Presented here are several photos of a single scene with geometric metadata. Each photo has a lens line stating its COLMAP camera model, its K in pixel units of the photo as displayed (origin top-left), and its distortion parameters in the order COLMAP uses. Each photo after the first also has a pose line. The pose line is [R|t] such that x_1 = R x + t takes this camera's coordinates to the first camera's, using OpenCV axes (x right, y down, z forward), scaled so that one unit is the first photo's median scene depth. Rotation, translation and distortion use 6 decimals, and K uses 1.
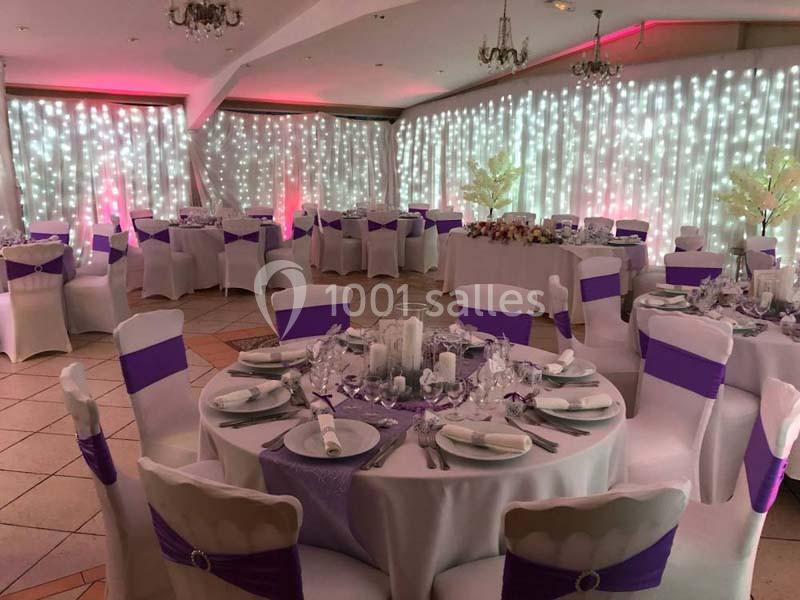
lens RADIAL K [[650.0, 0, 400.4], [0, 650.0, 299.8], [0, 0, 1]] dist [0.025150, -0.019074]
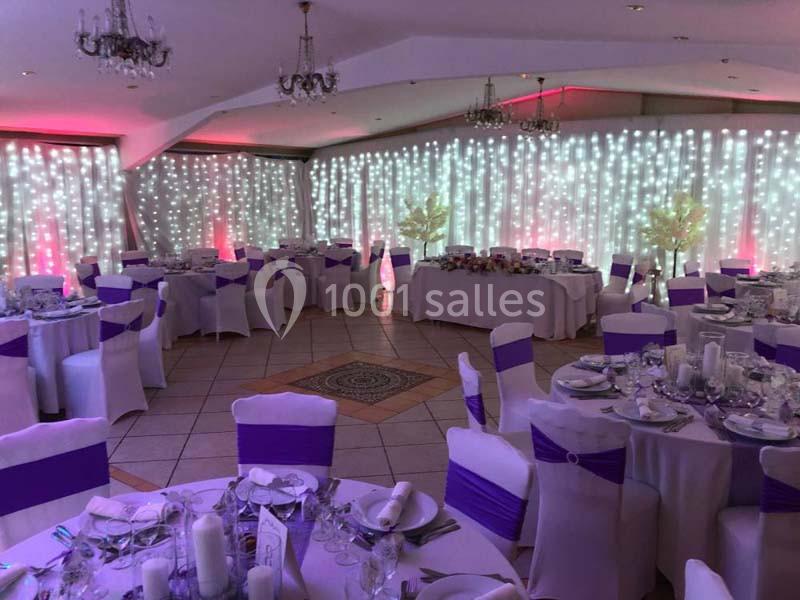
lens RADIAL K [[650.0, 0, 397.0], [0, 650.0, 302.5], [0, 0, 1]] dist [0.025150, -0.019074]
pose [[0.947422, -0.061988, 0.313924, -0.269095], [0.072044, 0.997190, -0.020523, -0.019849], [-0.311770, 0.042060, 0.949226, -0.029776]]
